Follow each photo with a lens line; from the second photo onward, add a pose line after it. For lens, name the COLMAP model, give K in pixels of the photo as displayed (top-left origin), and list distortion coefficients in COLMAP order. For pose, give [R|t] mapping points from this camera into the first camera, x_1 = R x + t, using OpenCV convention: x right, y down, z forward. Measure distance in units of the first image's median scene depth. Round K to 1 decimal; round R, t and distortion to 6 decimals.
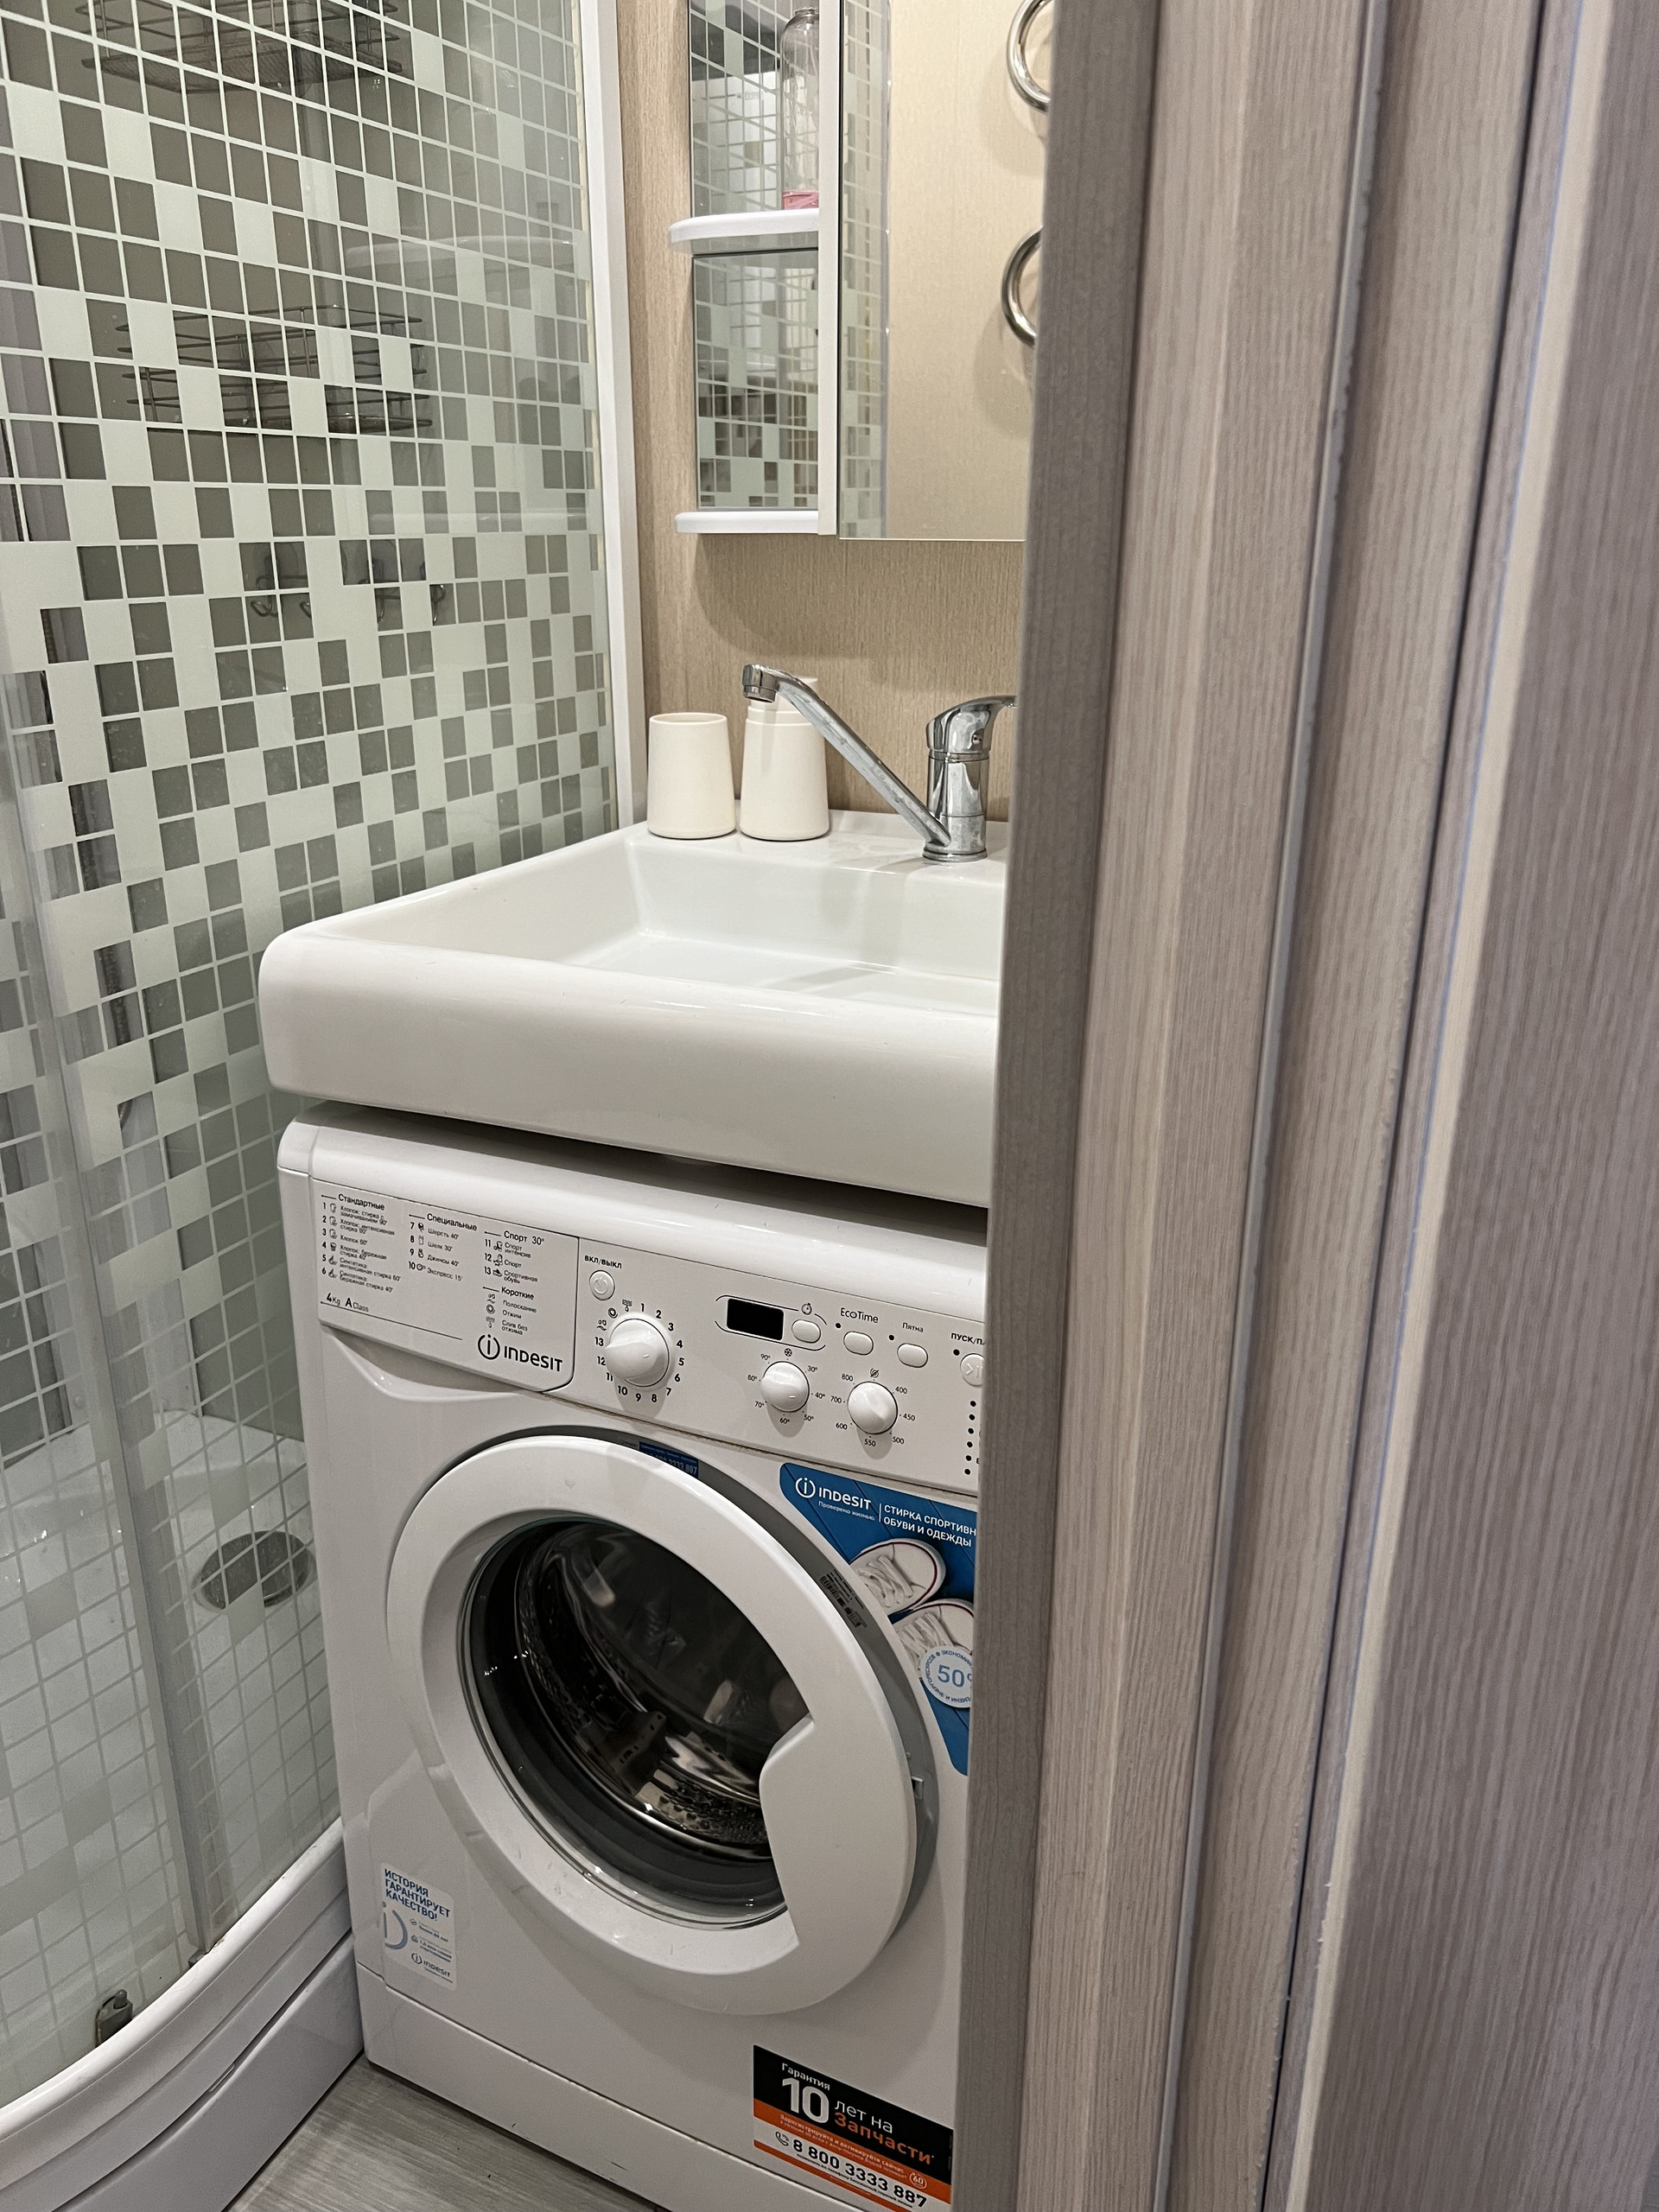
lens RADIAL K [[1669.2, 0, 821.2], [0, 1669.2, 1101.3], [0, 0, 1]] dist [0.064509, -0.072871]
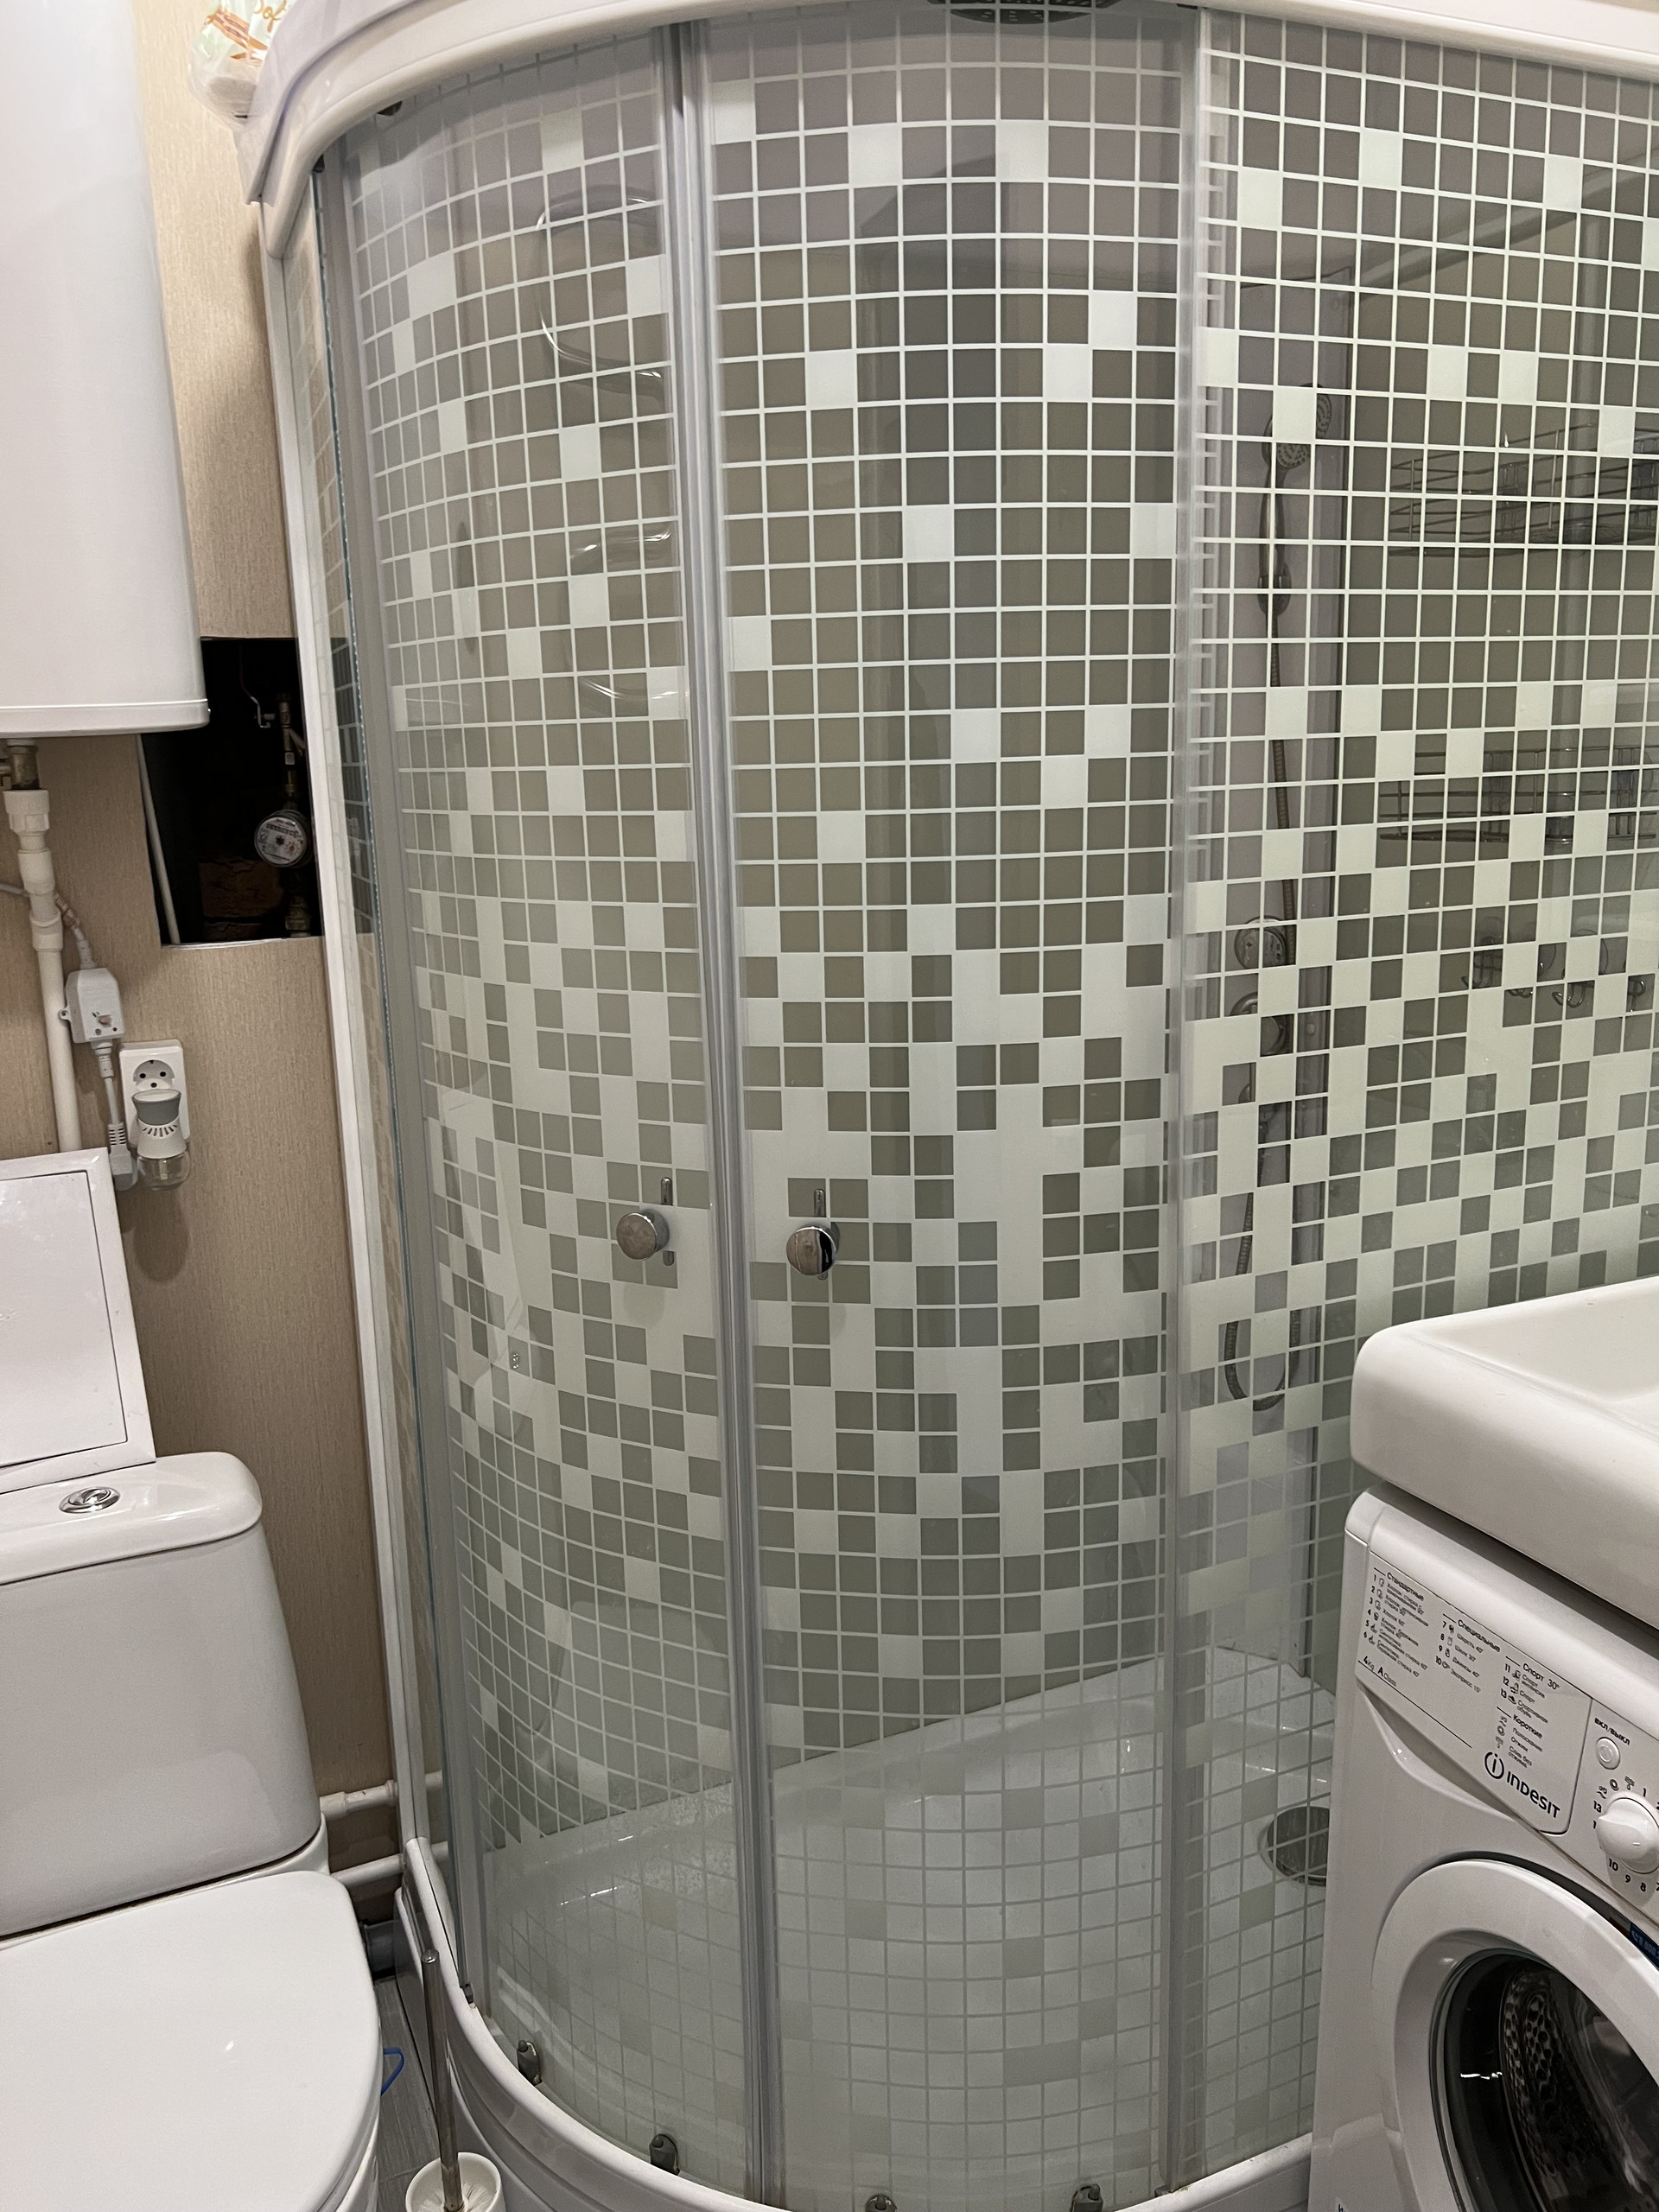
lens RADIAL K [[1669.2, 0, 827.3], [0, 1669.2, 1083.5], [0, 0, 1]] dist [0.064509, -0.072871]
pose [[0.733529, 0.117524, -0.669420, 0.151478], [-0.196447, 0.979558, -0.043288, -0.141420], [0.650649, 0.163259, 0.741622, -0.127474]]
